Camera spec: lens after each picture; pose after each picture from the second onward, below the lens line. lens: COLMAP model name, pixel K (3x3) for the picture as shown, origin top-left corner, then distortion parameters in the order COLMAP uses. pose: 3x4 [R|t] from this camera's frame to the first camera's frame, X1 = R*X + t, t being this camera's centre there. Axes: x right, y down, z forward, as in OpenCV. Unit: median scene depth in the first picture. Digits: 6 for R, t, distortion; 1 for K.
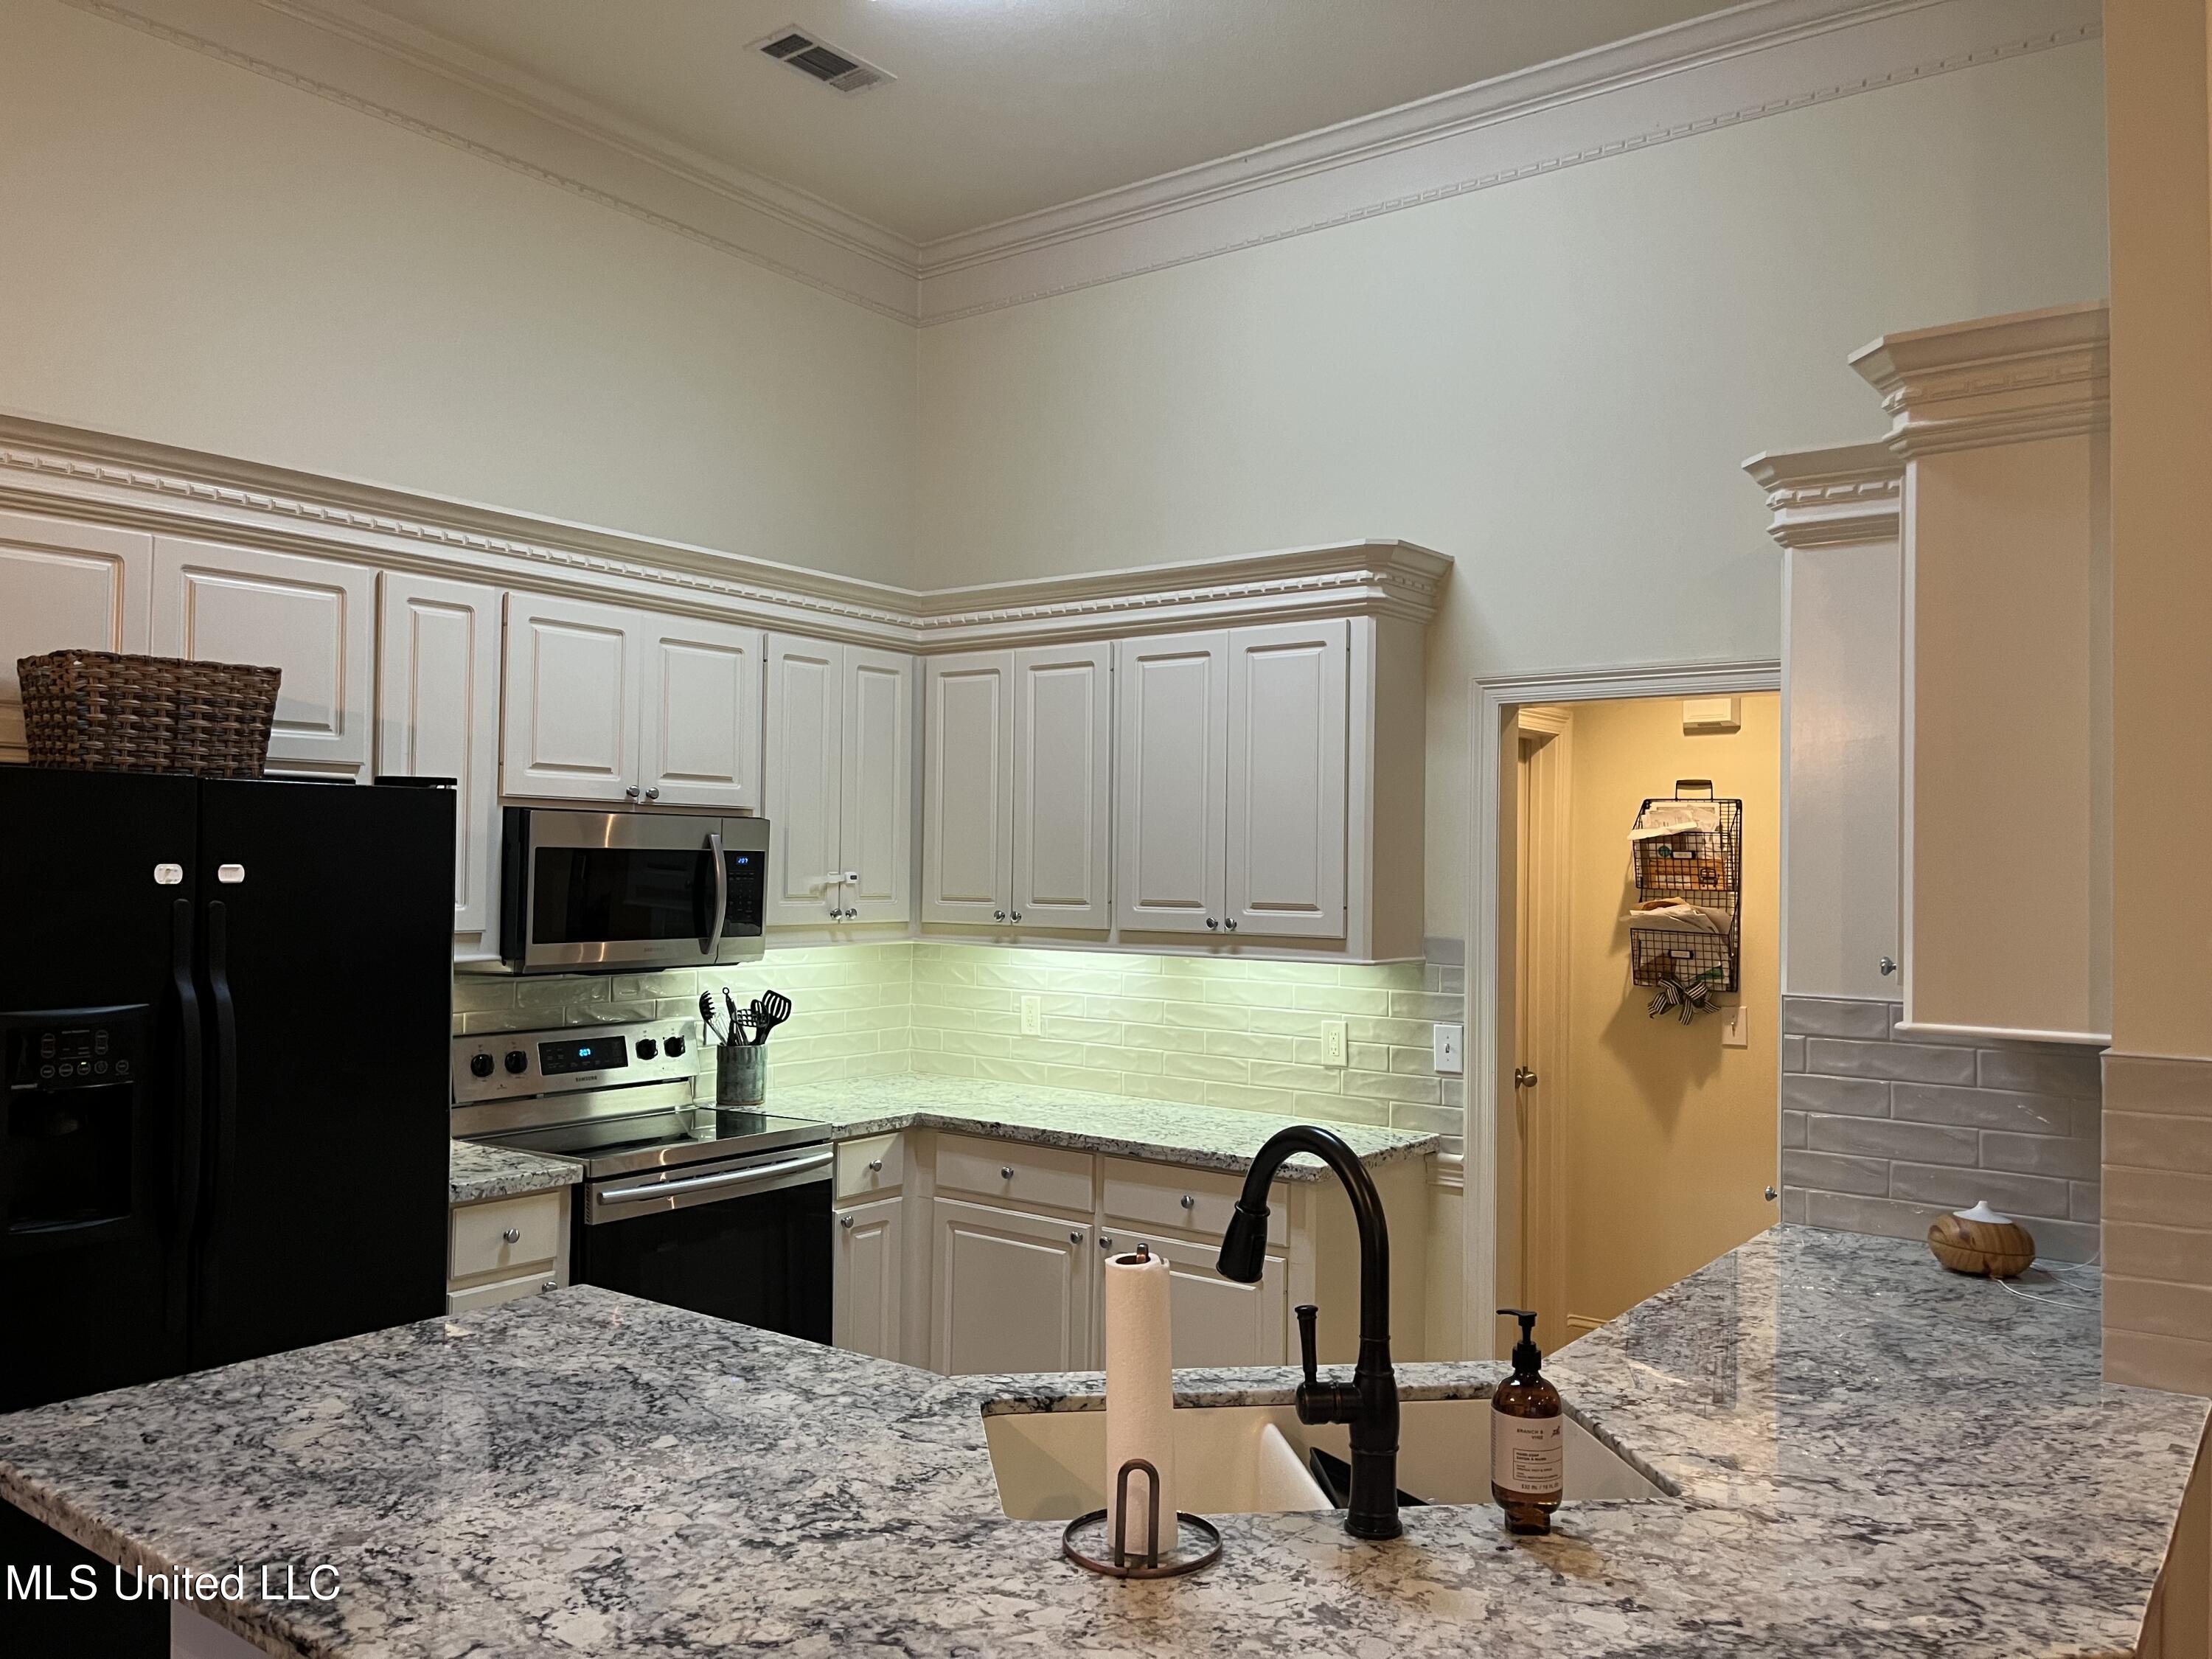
lens RADIAL K [[1671.1, 0, 1107.5], [0, 1671.1, 837.9], [0, 0, 1]] dist [0.010622, 0.001550]
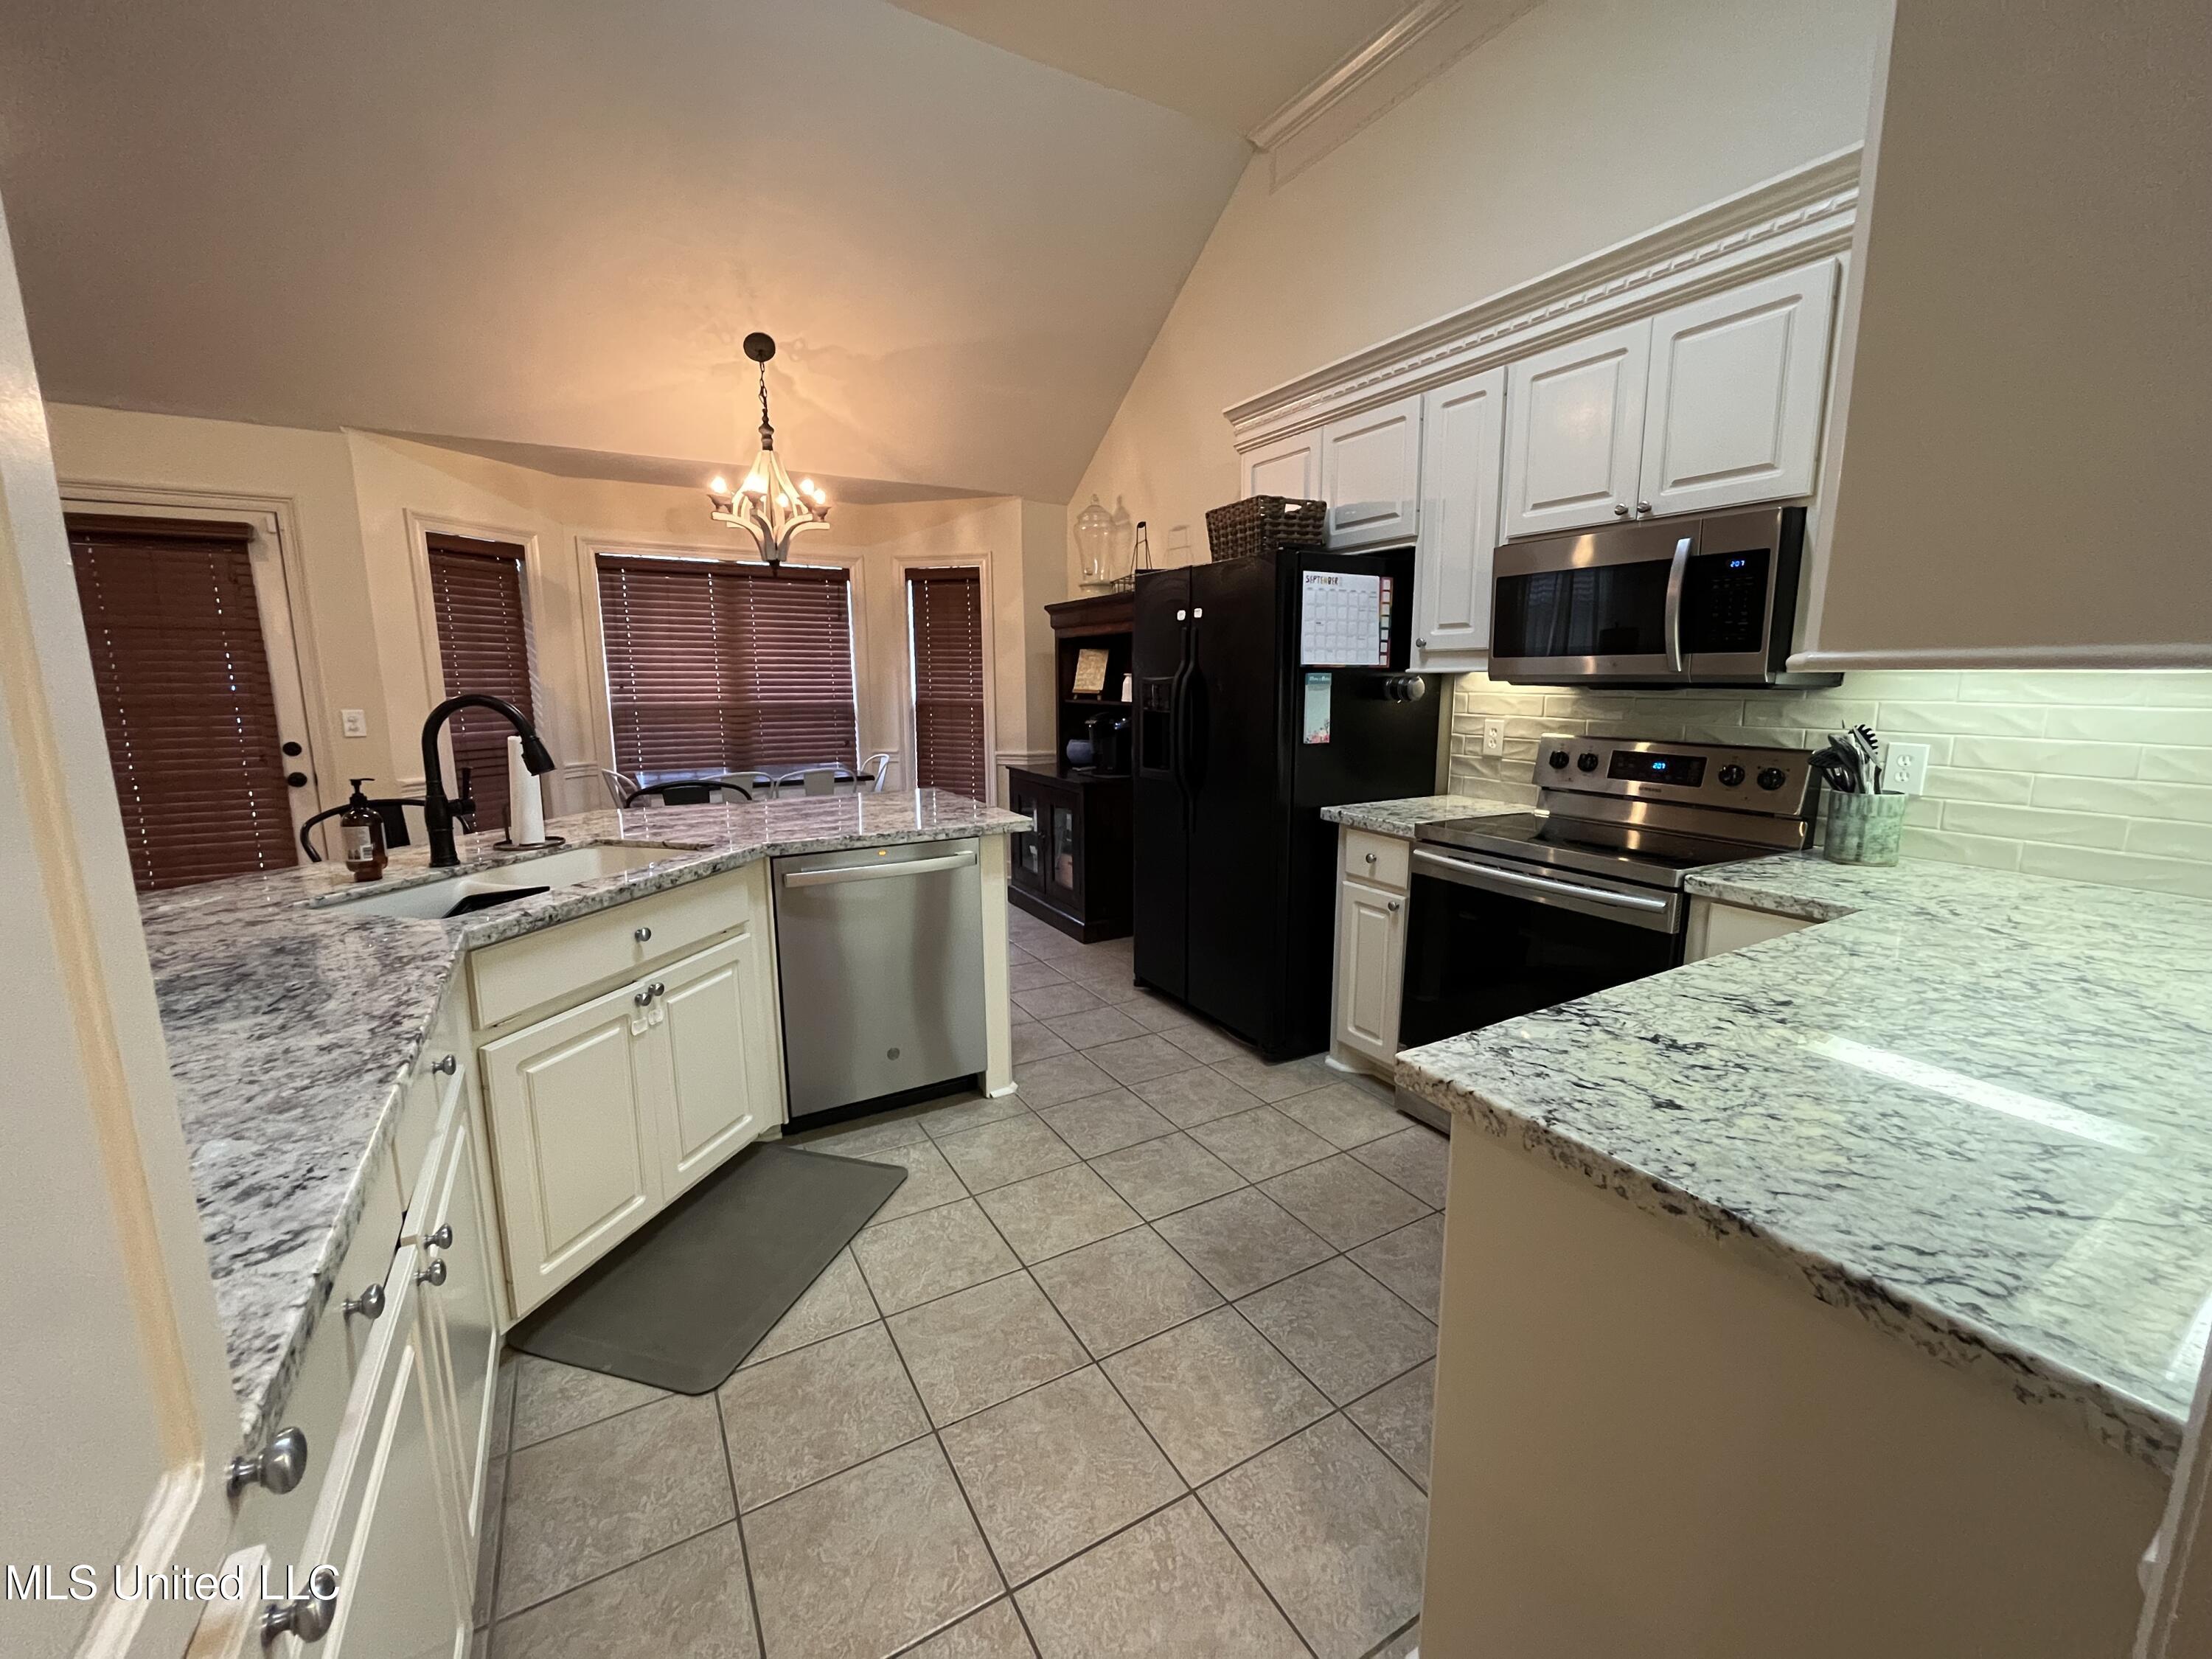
lens RADIAL K [[889.2, 0, 1107.9], [0, 889.2, 815.5], [0, 0, 1]] dist [0.000269, 0.000097]
pose [[-0.388870, 0.137627, -0.910955, 0.420454], [0.015262, 0.989606, 0.142995, 0.086525], [0.921166, 0.041704, -0.386928, 1.070566]]
